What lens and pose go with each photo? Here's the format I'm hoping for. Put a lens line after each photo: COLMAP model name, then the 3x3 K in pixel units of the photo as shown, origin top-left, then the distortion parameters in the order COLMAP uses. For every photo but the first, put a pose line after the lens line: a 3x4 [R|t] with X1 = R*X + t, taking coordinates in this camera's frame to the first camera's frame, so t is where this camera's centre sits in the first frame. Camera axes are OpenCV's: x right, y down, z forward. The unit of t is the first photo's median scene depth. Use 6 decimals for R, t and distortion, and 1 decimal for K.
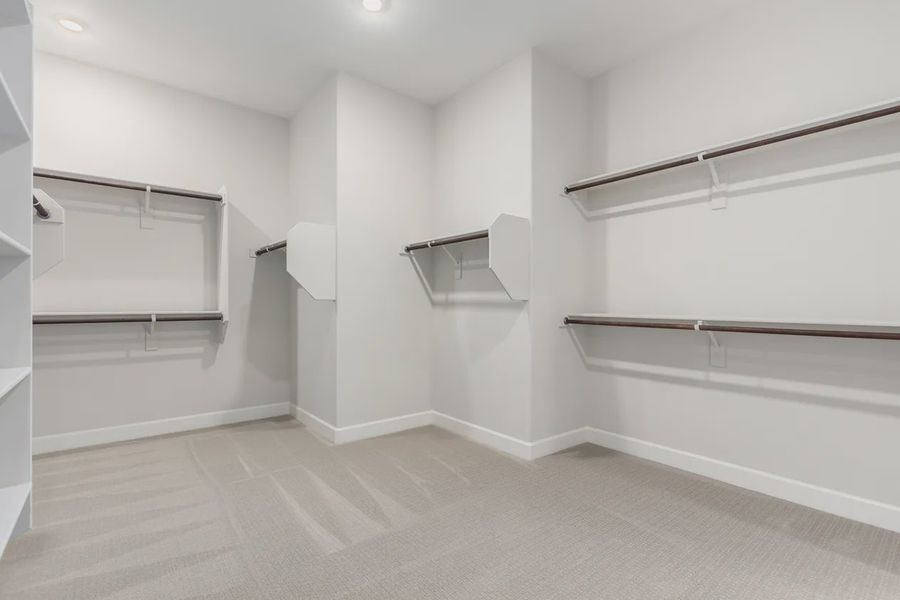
lens RADIAL K [[419.6, 0, 455.4], [0, 419.6, 305.2], [0, 0, 1]] dist [-0.013494, 0.000433]
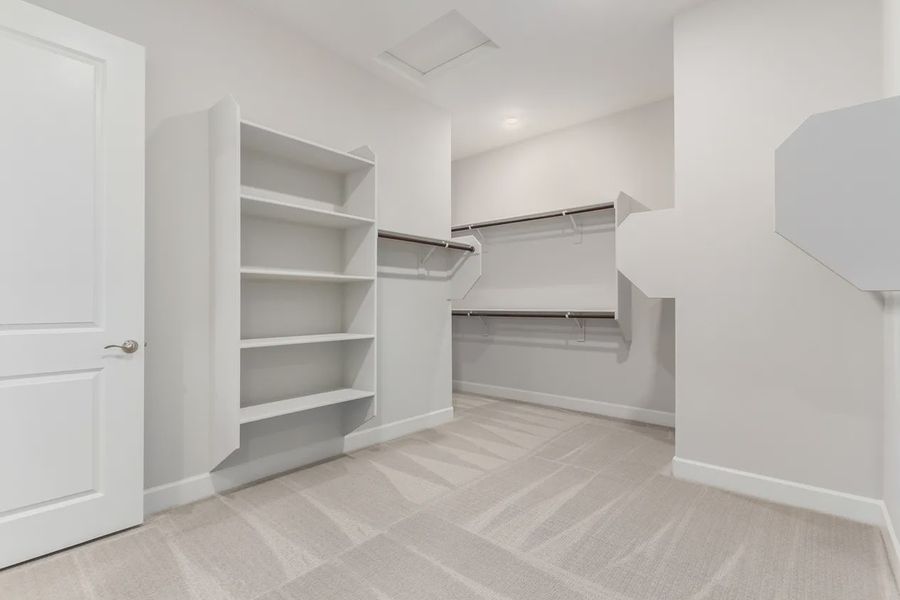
lens RADIAL K [[419.6, 0, 454.4], [0, 419.6, 296.8], [0, 0, 1]] dist [-0.013494, 0.000433]
pose [[0.161997, -0.018479, -0.986618, 0.453425], [-0.000572, 0.999823, -0.018821, 0.000795], [0.986791, 0.003614, 0.161957, 0.448242]]
